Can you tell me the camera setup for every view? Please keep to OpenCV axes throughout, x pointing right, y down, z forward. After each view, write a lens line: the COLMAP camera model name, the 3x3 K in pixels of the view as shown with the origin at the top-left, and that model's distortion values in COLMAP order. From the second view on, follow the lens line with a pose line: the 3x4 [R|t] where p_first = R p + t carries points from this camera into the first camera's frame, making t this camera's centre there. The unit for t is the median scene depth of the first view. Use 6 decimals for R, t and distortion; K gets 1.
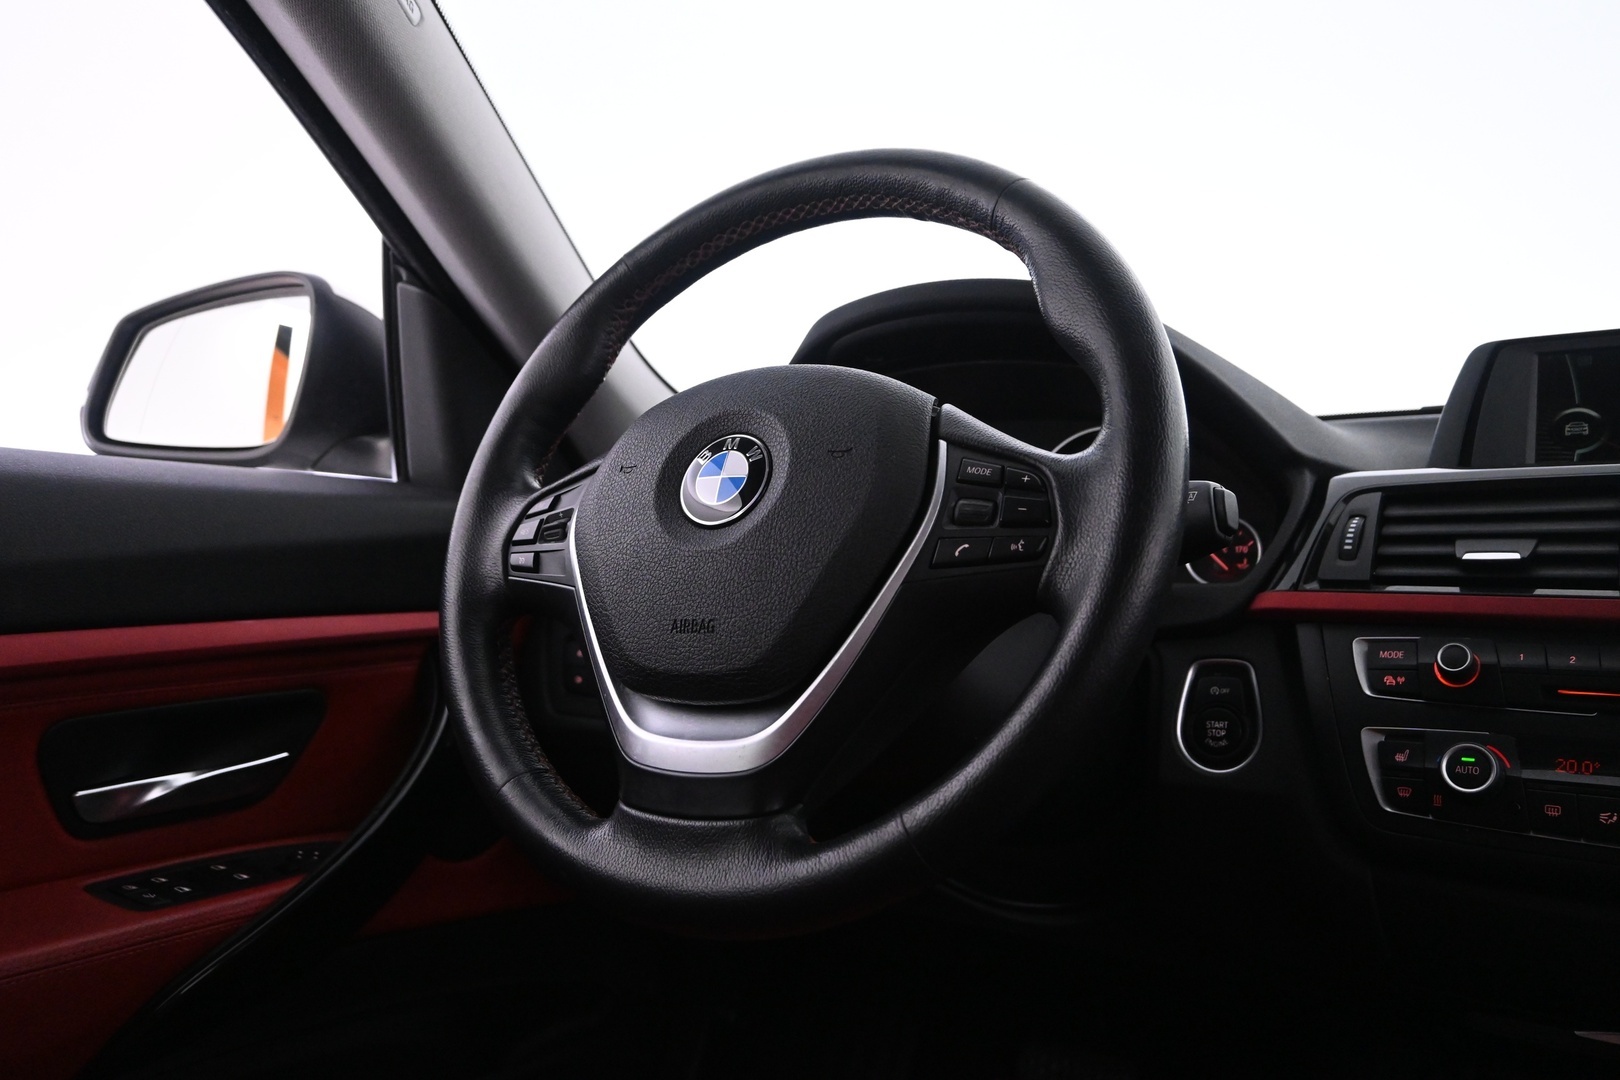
lens RADIAL K [[1222.3, 0, 812.4], [0, 1222.3, 535.3], [0, 0, 1]] dist [-0.004789, -0.006397]
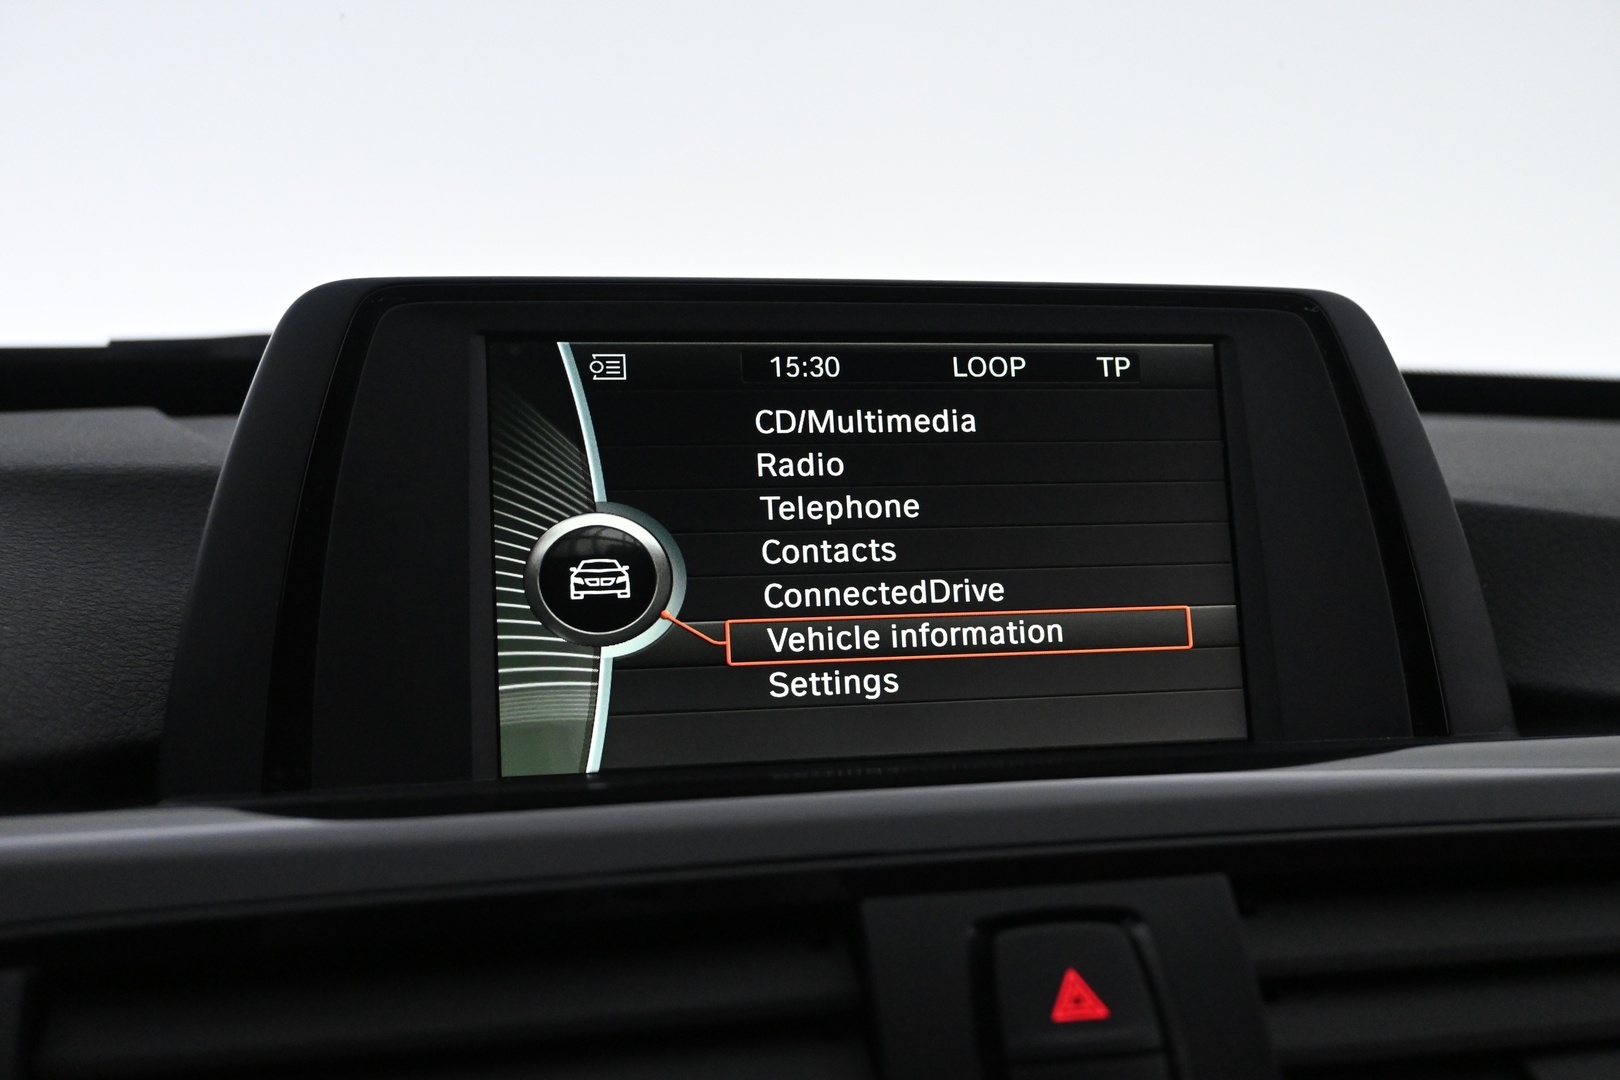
lens RADIAL K [[1776.6, 0, 809.9], [0, 1776.6, 540.1], [0, 0, 1]] dist [0.031795, 0.000000]
pose [[0.649661, -0.081880, 0.755802, 0.336294], [-0.005376, 0.993663, 0.112270, -0.171313], [-0.760205, -0.077000, 0.645104, 0.724064]]
